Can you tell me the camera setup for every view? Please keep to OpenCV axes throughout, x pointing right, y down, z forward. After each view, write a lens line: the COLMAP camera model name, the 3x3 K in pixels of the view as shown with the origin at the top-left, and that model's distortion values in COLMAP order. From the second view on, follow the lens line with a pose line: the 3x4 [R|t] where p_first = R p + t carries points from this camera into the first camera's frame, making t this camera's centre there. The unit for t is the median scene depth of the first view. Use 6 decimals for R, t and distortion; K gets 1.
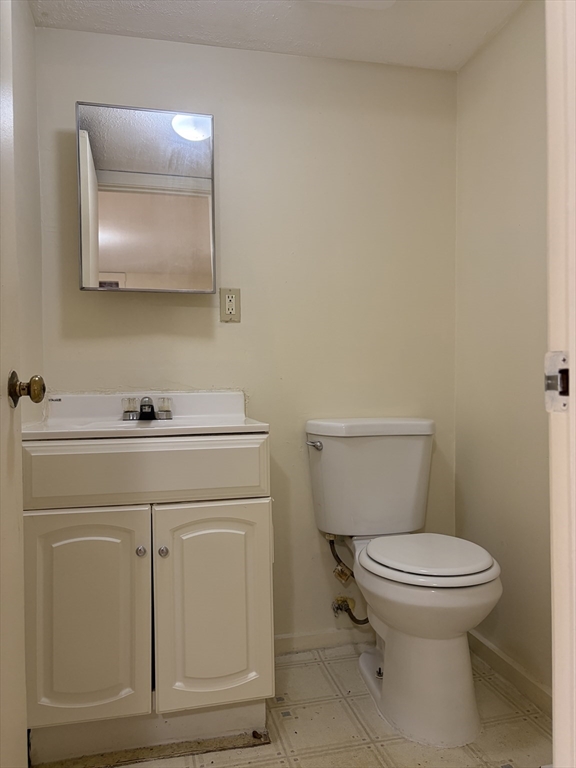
lens RADIAL K [[577.0, 0, 288.8], [0, 577.0, 383.7], [0, 0, 1]] dist [0.041680, -0.044506]
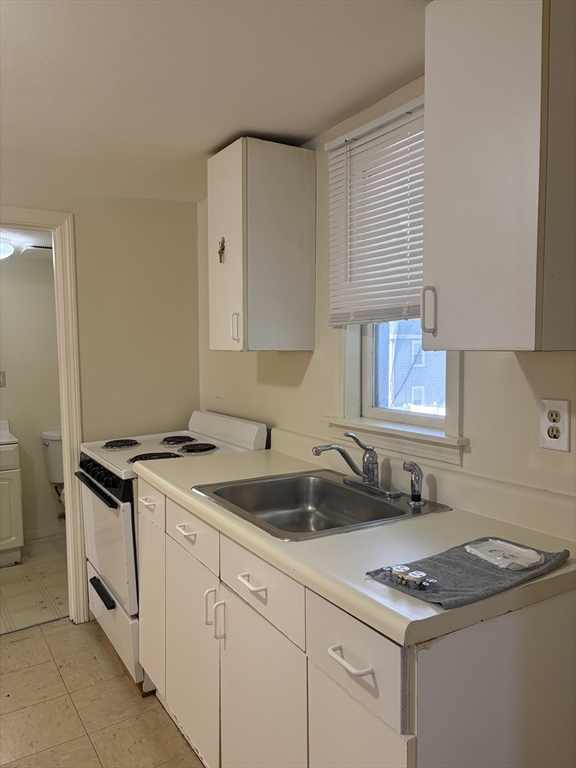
lens RADIAL K [[577.0, 0, 288.7], [0, 577.0, 385.2], [0, 0, 1]] dist [0.041680, -0.044506]
pose [[0.939675, -0.021320, 0.341402, 0.205415], [-0.001403, 0.997807, 0.066171, -0.323599], [-0.342065, -0.062658, 0.937585, -1.691705]]
